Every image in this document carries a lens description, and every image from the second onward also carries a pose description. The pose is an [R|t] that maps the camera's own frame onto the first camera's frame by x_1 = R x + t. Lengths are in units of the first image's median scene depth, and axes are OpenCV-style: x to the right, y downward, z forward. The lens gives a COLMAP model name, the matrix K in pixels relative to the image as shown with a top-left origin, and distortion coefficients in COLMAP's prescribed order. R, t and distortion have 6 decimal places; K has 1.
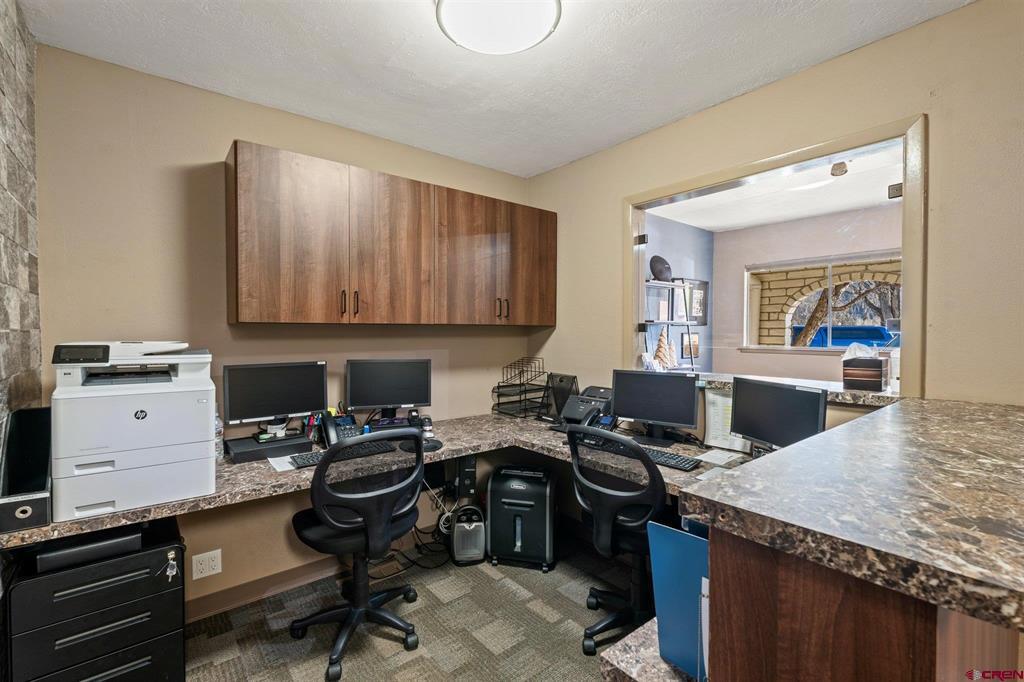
lens RADIAL K [[453.0, 0, 512.0], [0, 453.0, 341.0], [0, 0, 1]] dist [0.000485, -0.000007]
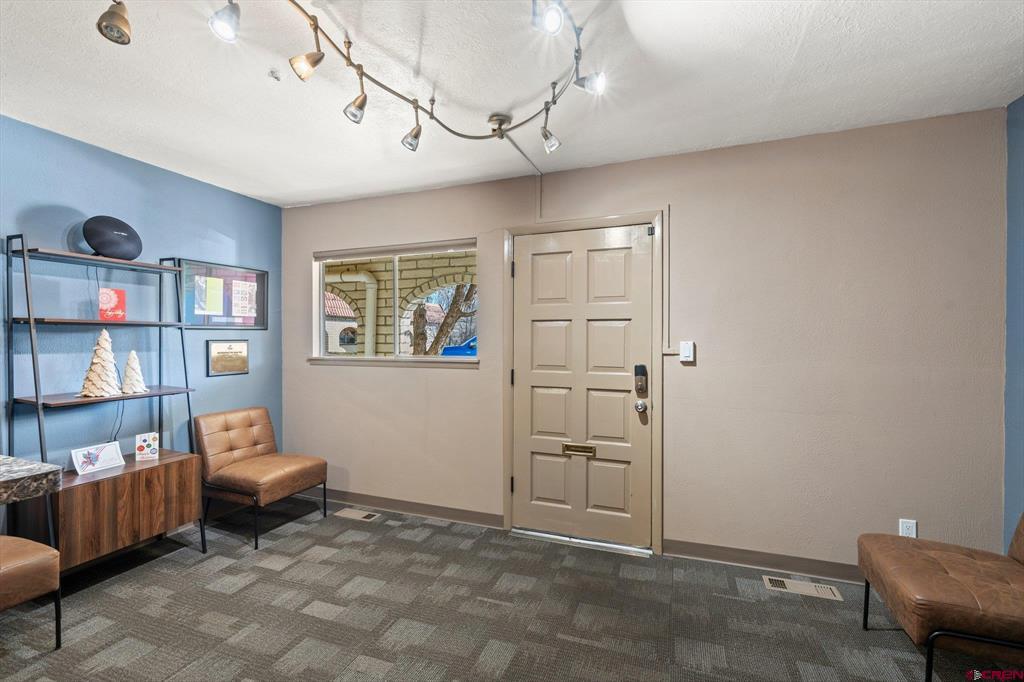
lens RADIAL K [[453.0, 0, 512.0], [0, 453.0, 341.0], [0, 0, 1]] dist [0.000485, -0.000007]
pose [[0.867309, -0.005145, 0.497743, 0.399424], [0.014273, 0.999792, -0.014537, 0.001015], [-0.497565, 0.019712, 0.867203, 0.146156]]
